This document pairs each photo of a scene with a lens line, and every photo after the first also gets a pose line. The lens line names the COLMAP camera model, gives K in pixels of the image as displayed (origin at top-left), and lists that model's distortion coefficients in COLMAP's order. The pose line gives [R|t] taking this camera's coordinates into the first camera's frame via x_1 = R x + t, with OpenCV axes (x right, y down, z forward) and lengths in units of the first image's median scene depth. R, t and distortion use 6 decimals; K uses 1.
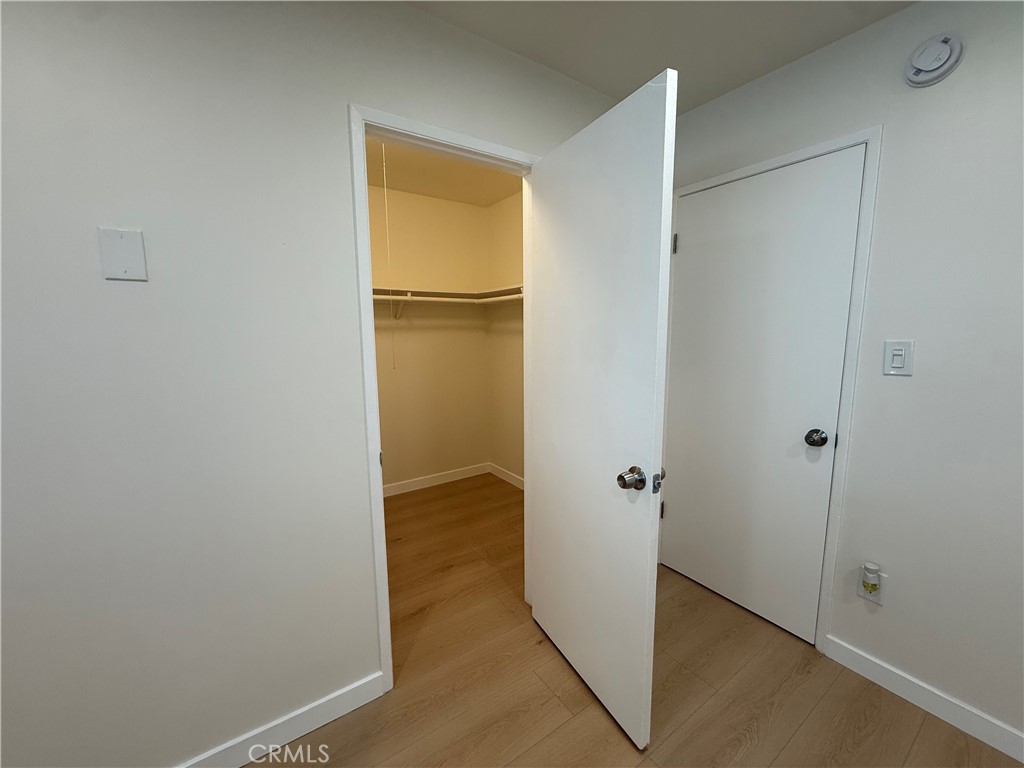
lens RADIAL K [[407.9, 0, 510.8], [0, 407.9, 384.1], [0, 0, 1]] dist [-0.001445, 0.000118]
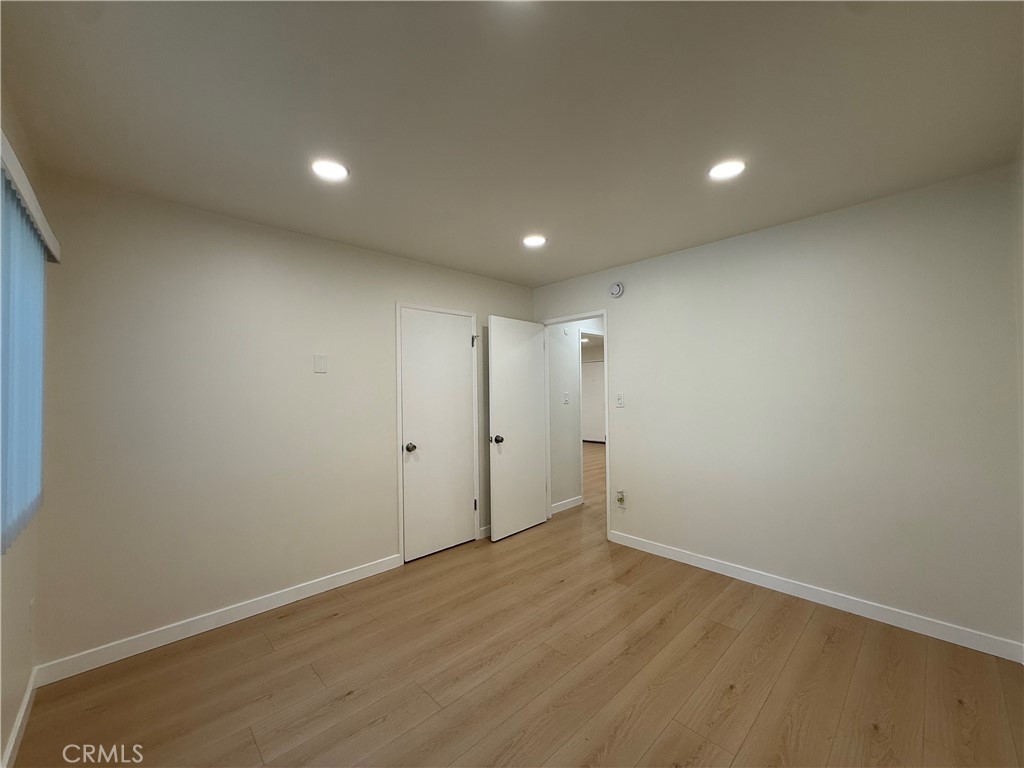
lens RADIAL K [[407.9, 0, 510.8], [0, 407.9, 384.1], [0, 0, 1]] dist [-0.001445, 0.000118]
pose [[0.989607, -0.012004, 0.143296, -0.058473], [0.033463, 0.988376, -0.148302, 0.201157], [-0.139850, 0.151556, 0.978505, -1.469690]]
